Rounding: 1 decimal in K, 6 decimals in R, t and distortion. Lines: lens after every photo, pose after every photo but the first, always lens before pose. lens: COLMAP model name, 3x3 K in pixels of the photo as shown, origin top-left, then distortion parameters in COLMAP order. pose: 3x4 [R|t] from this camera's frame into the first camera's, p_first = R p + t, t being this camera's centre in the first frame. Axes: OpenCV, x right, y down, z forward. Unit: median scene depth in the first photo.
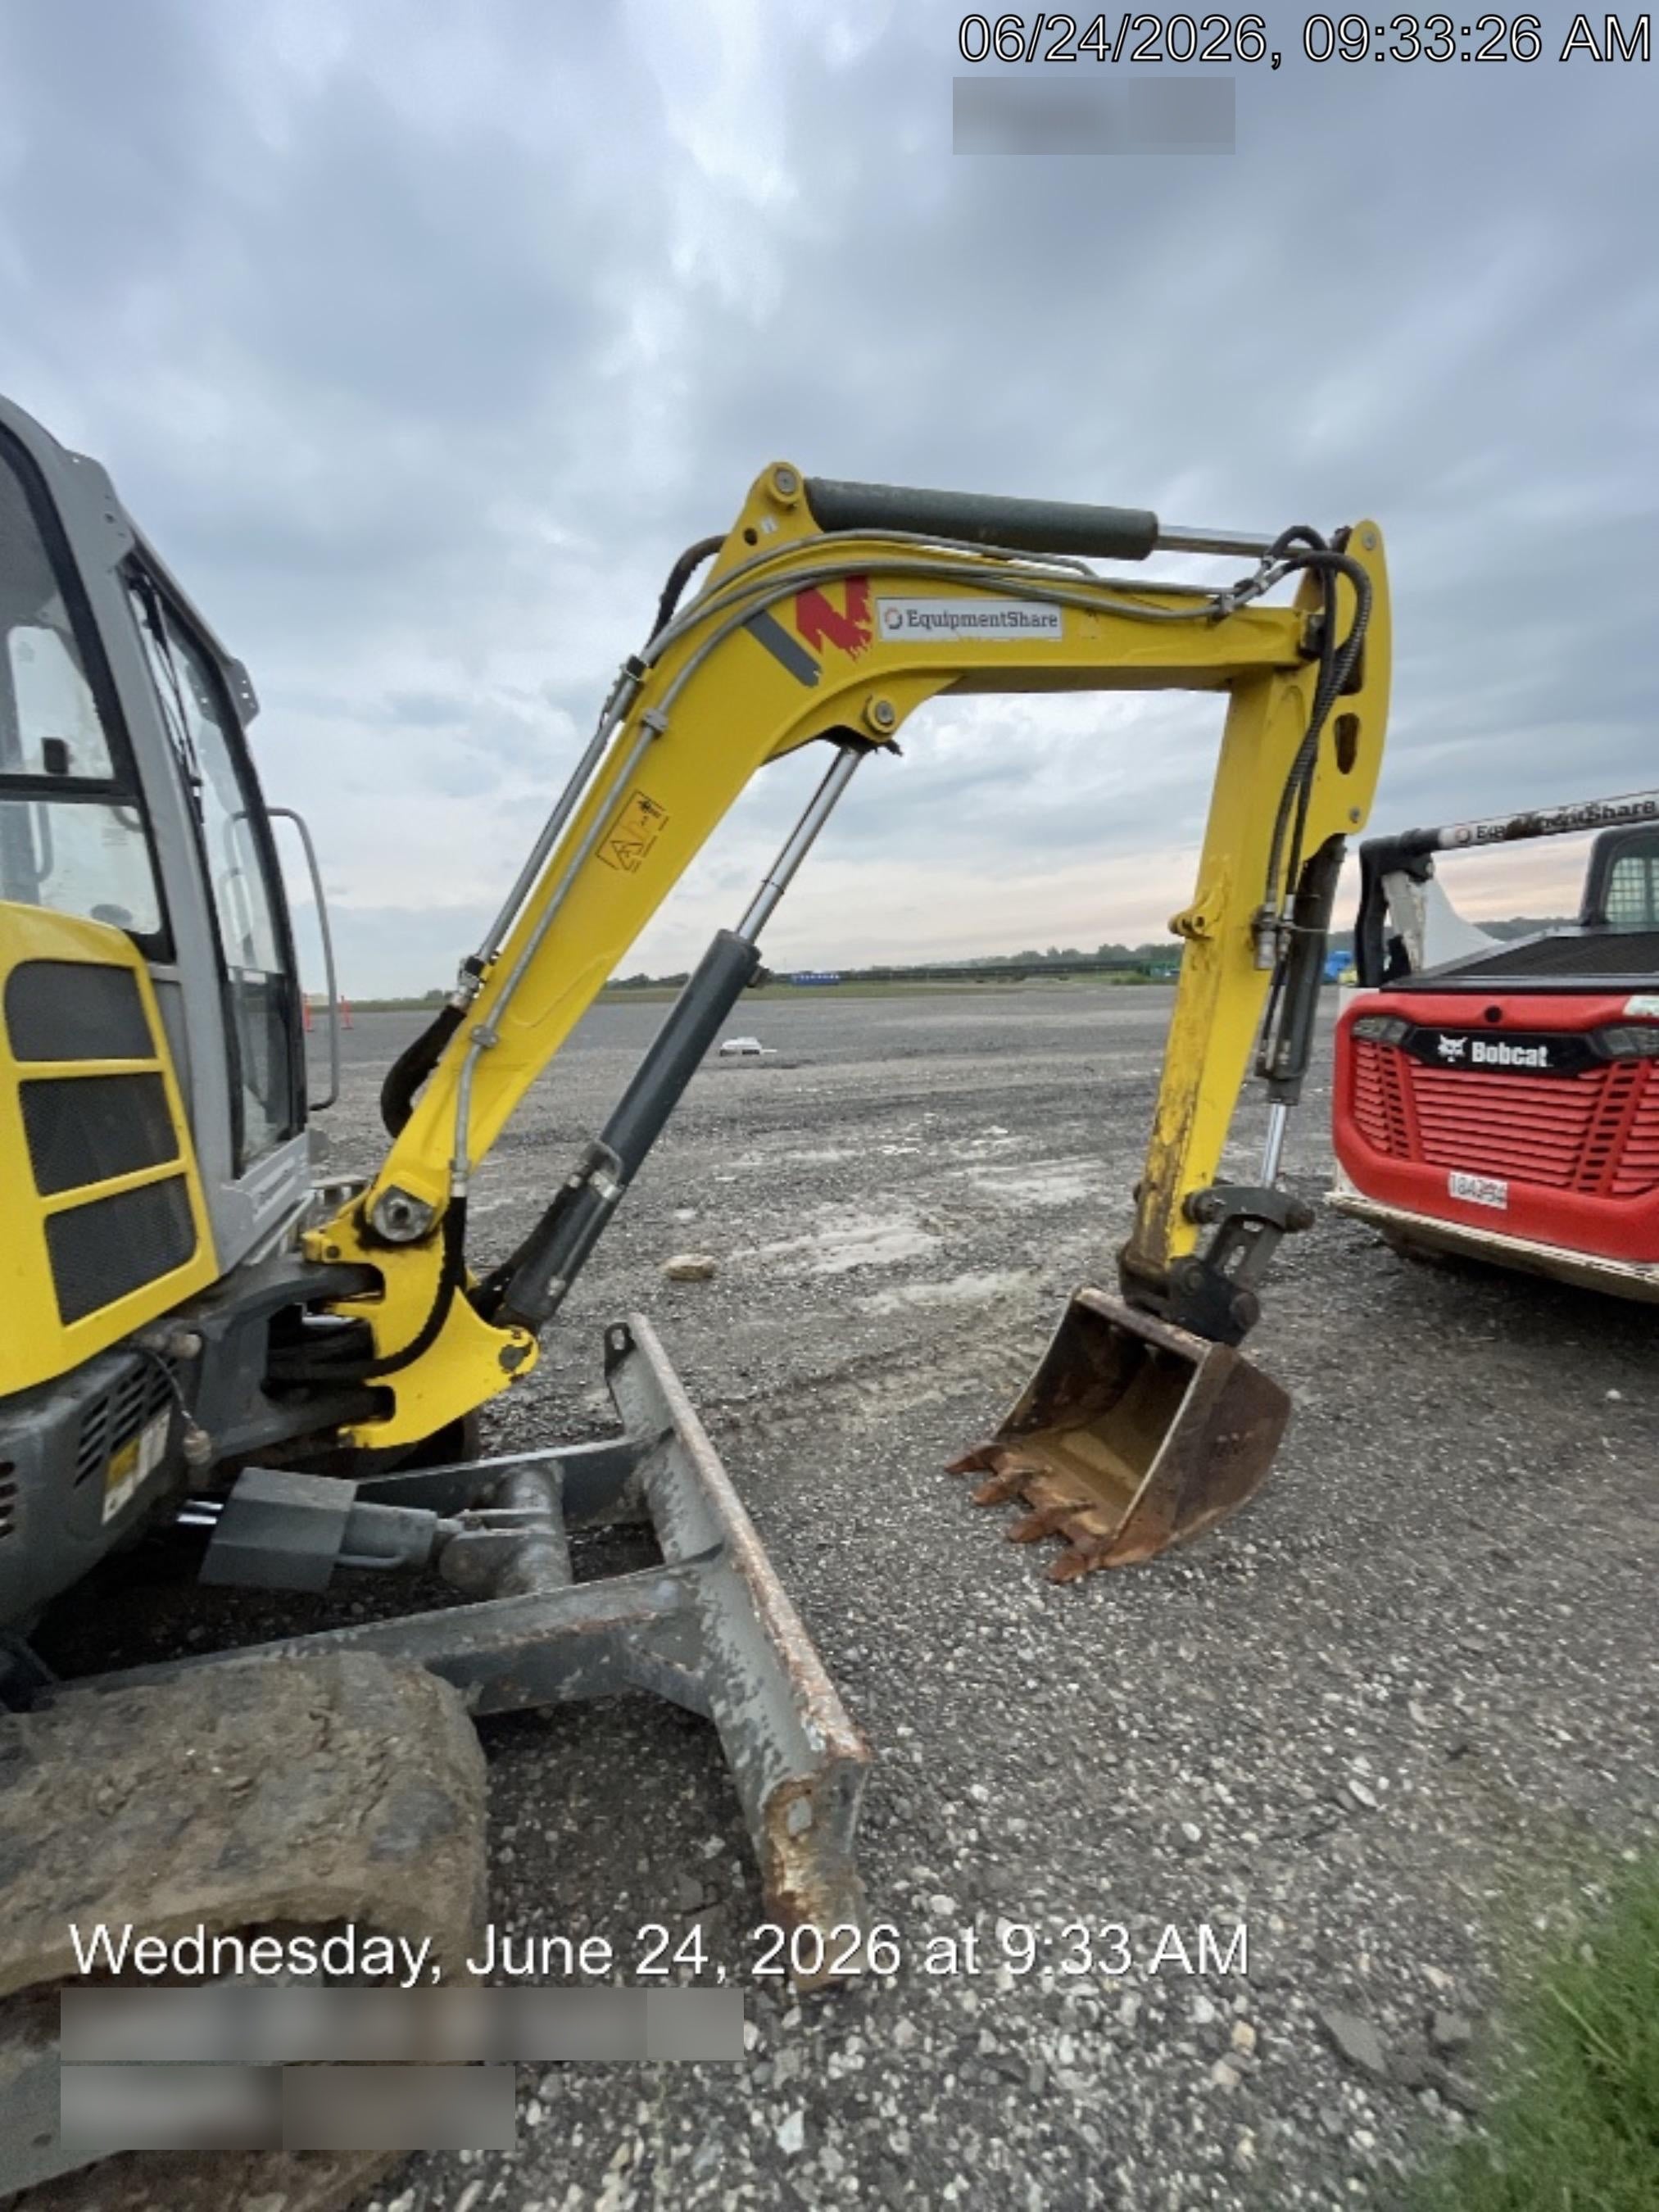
lens RADIAL K [[894.3, 0, 829.5], [0, 894.3, 1106.0], [0, 0, 1]] dist [0.001009, 0.000227]
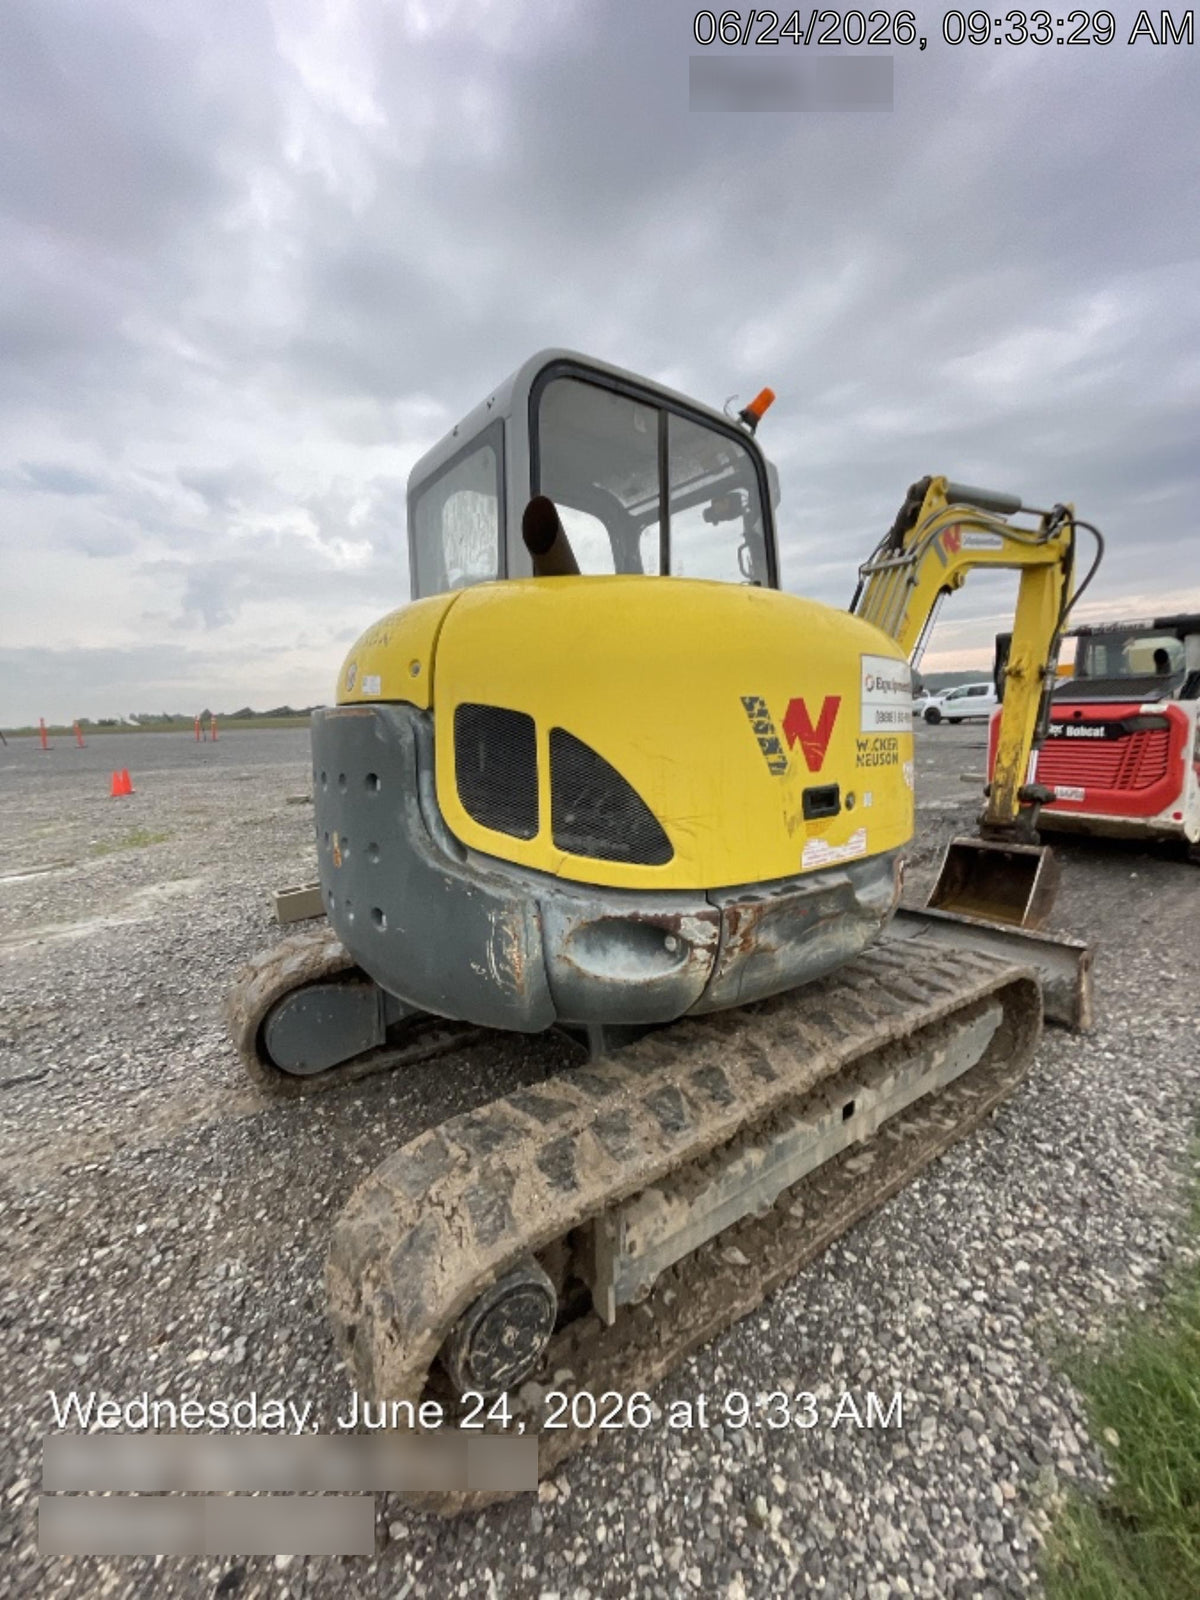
lens RADIAL K [[641.4, 0, 600.0], [0, 641.4, 800.0], [0, 0, 1]] dist [0.000050, -0.000069]
pose [[0.968579, -0.031165, 0.246744, -0.882080], [0.031754, 0.999494, 0.001592, 0.078100], [-0.246669, 0.006293, 0.969079, -0.281073]]
